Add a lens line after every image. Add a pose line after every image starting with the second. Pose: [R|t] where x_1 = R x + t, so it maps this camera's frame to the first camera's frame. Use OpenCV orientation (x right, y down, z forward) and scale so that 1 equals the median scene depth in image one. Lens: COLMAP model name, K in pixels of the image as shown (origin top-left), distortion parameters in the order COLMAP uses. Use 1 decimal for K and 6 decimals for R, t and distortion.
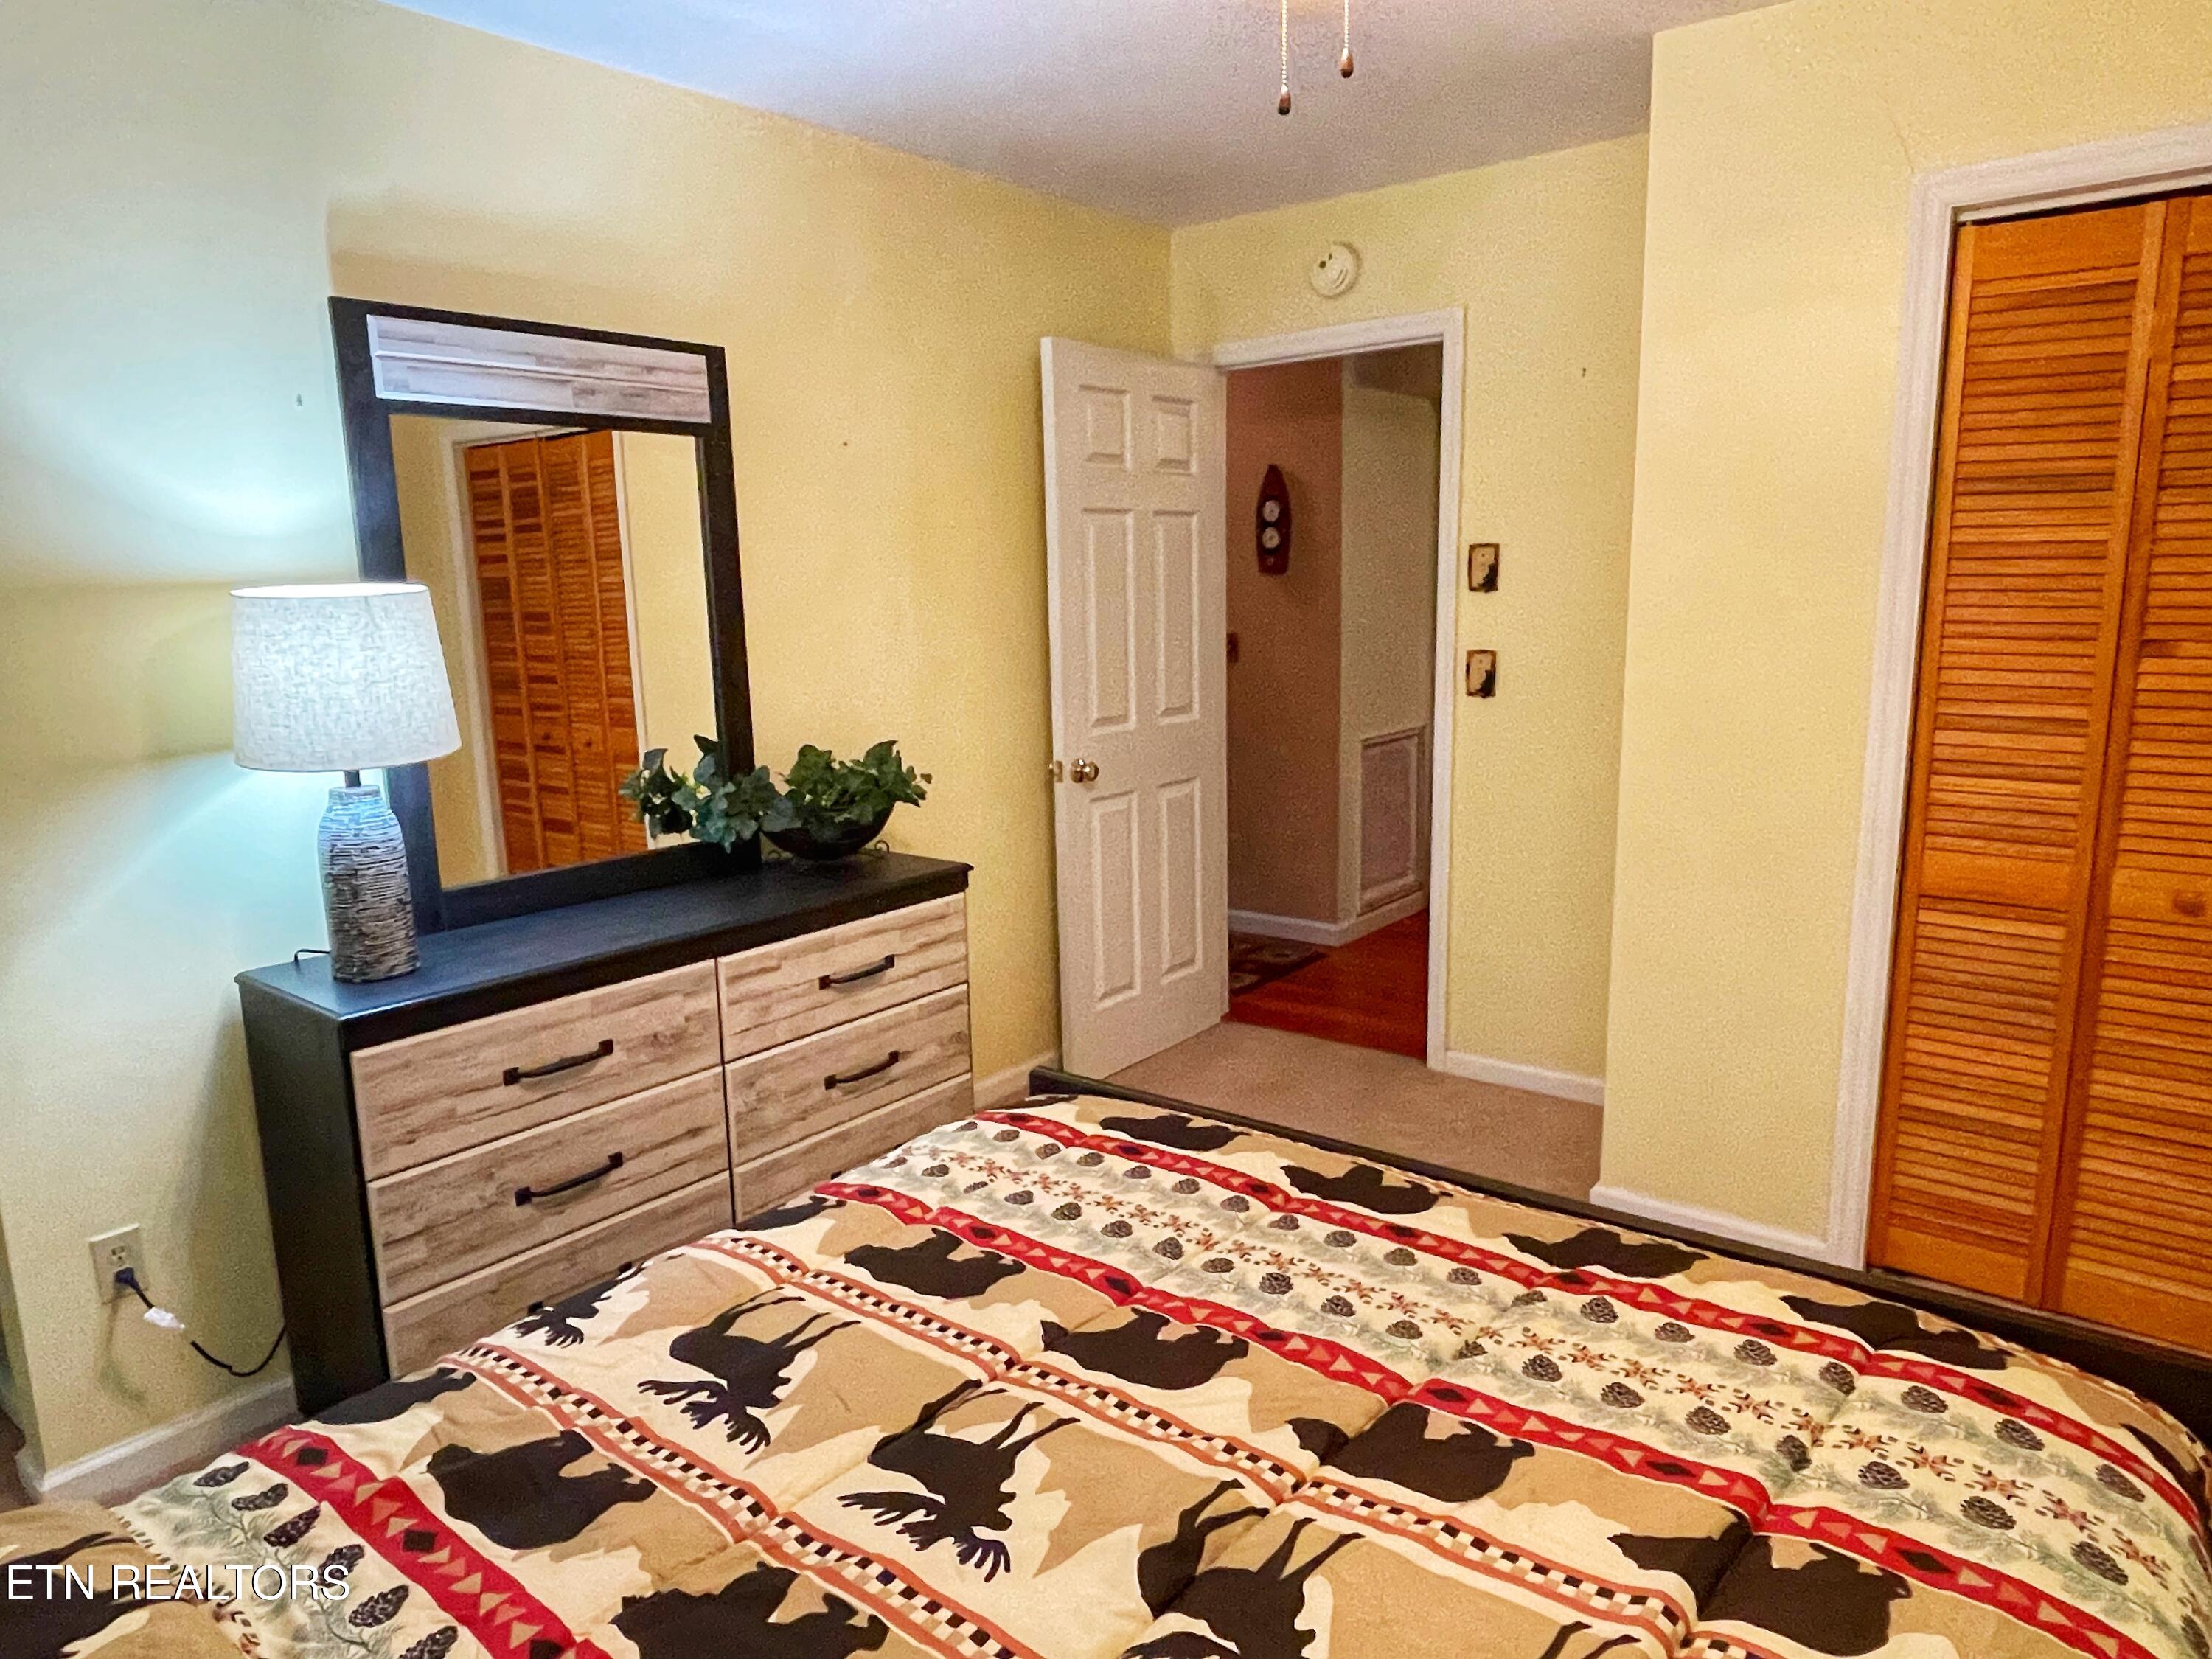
lens RADIAL K [[1418.9, 0, 1101.1], [0, 1418.9, 838.3], [0, 0, 1]] dist [0.006871, -0.003868]
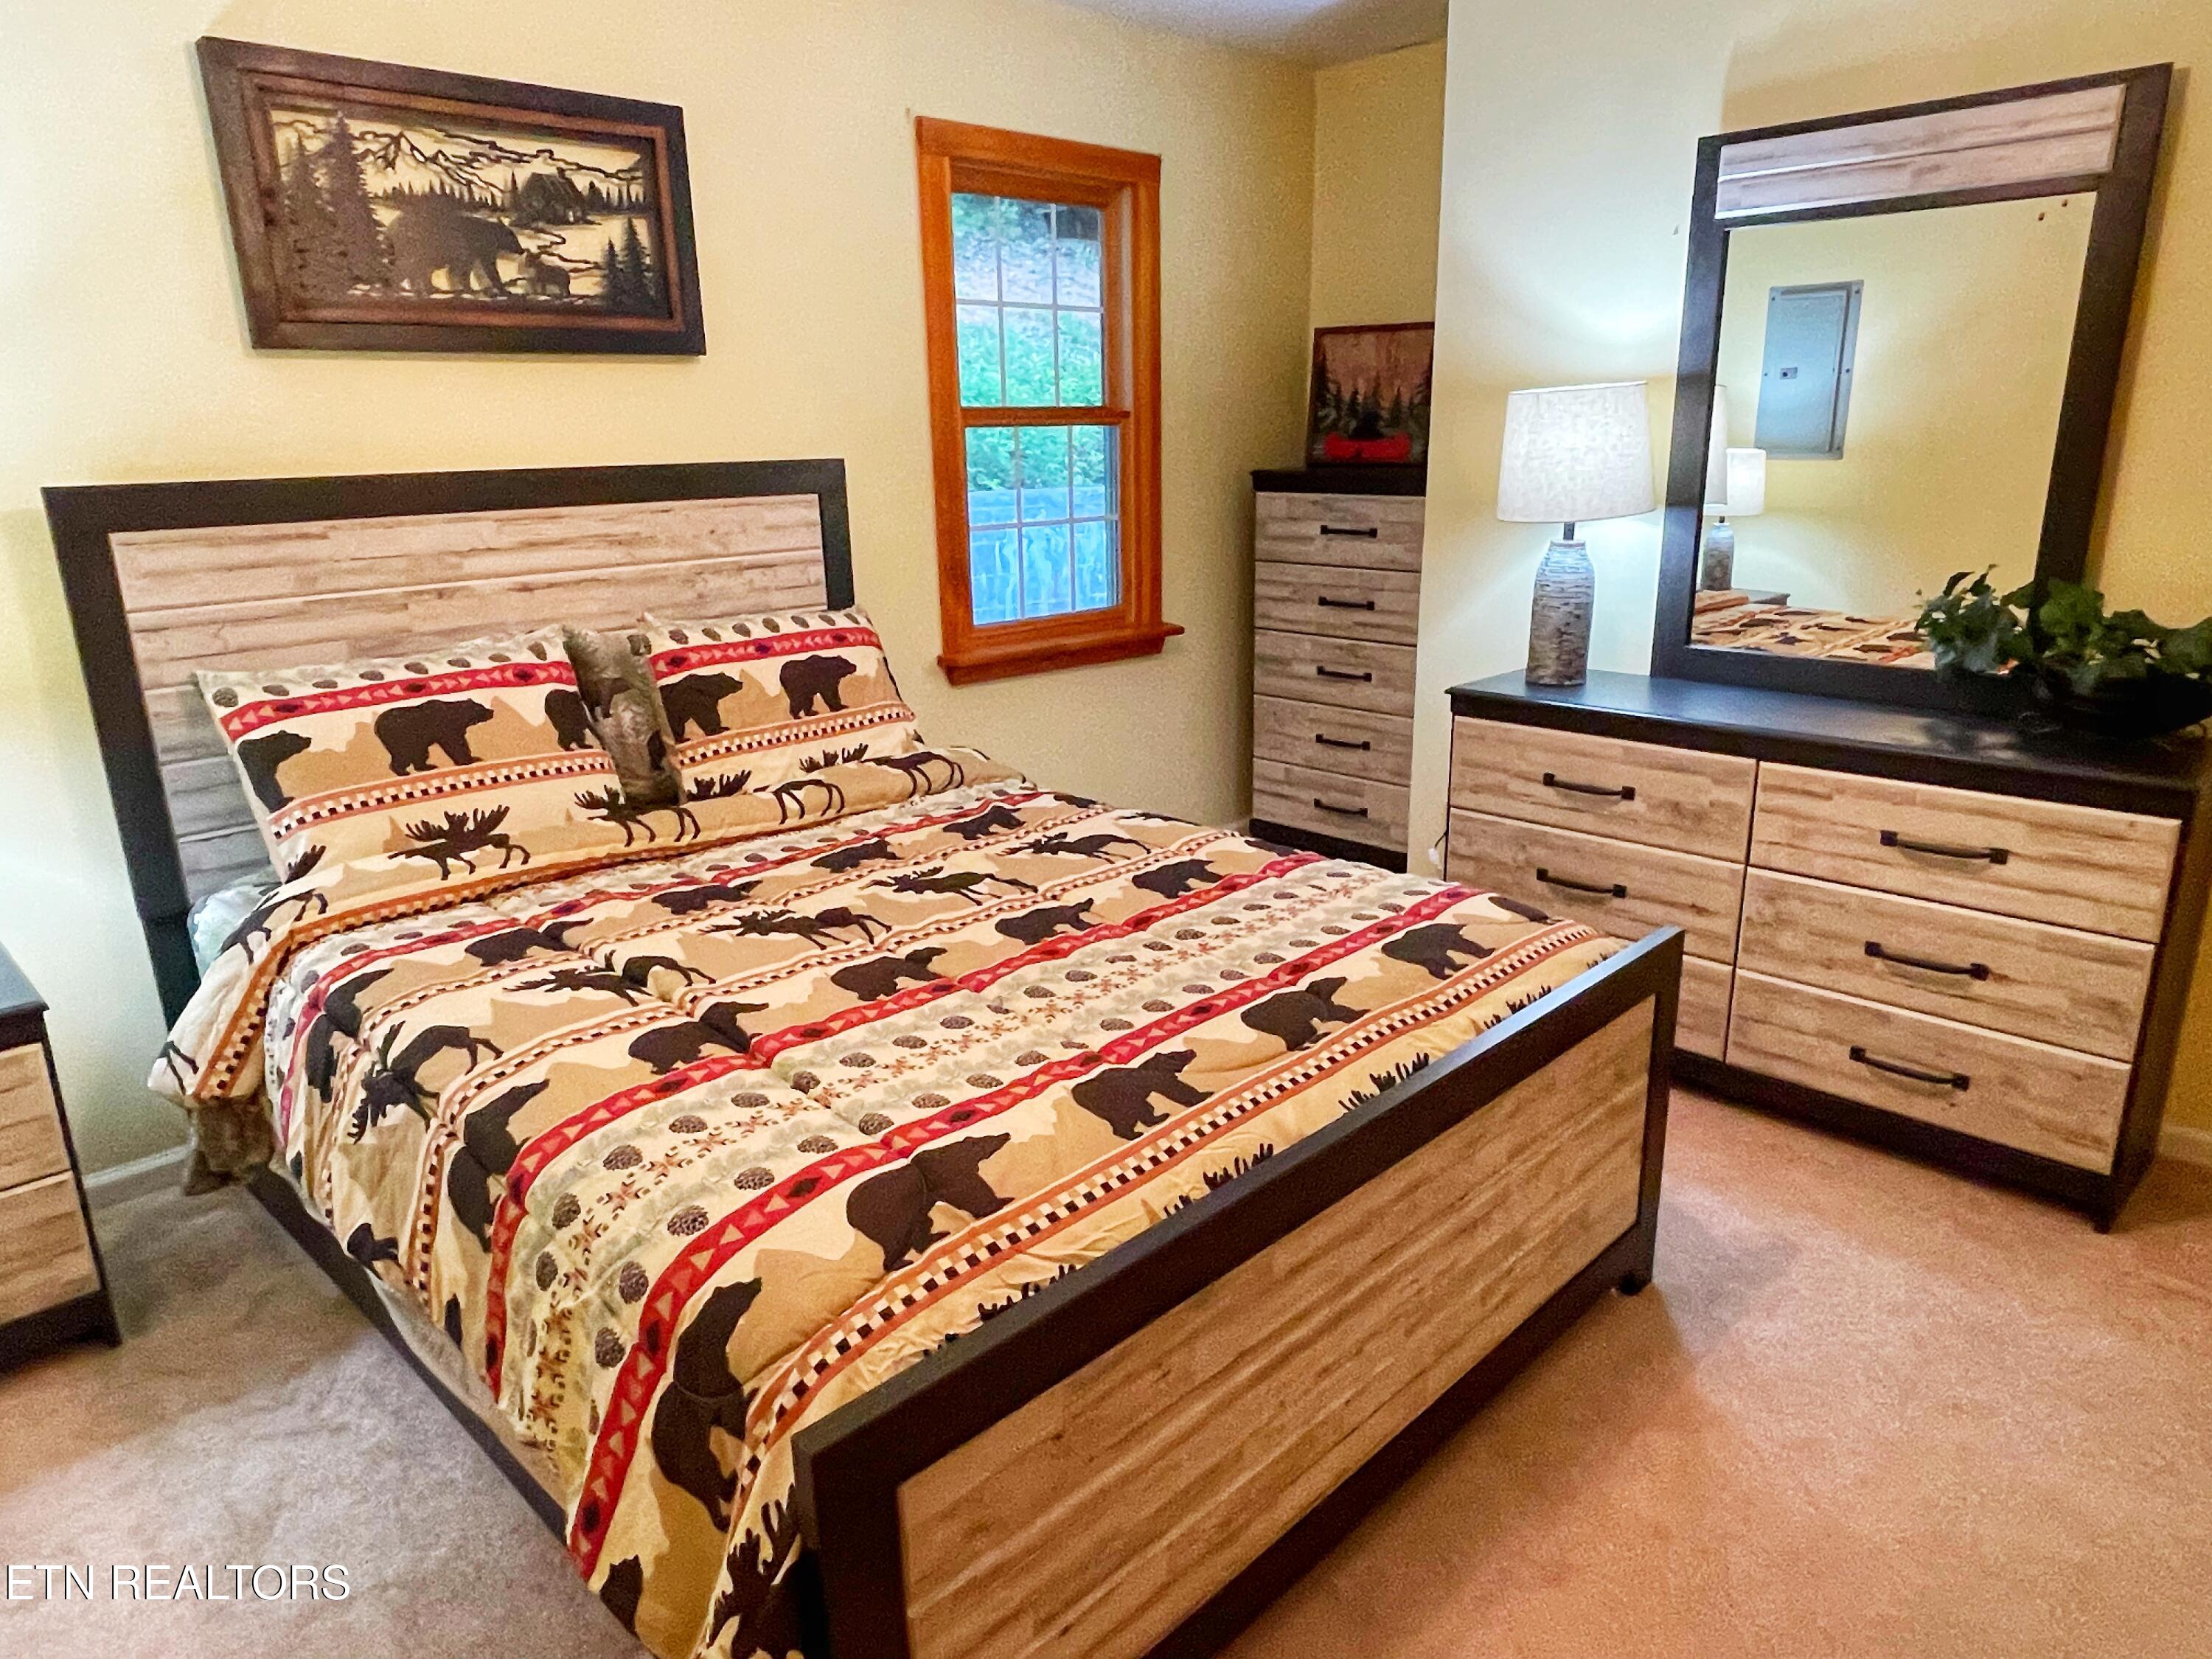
lens RADIAL K [[1418.9, 0, 1098.6], [0, 1418.9, 832.0], [0, 0, 1]] dist [0.006871, -0.003868]
pose [[-0.122876, 0.296123, -0.947213, 0.865884], [-0.159242, 0.936196, 0.313336, -0.125505], [0.979563, 0.189337, -0.067881, 0.700706]]
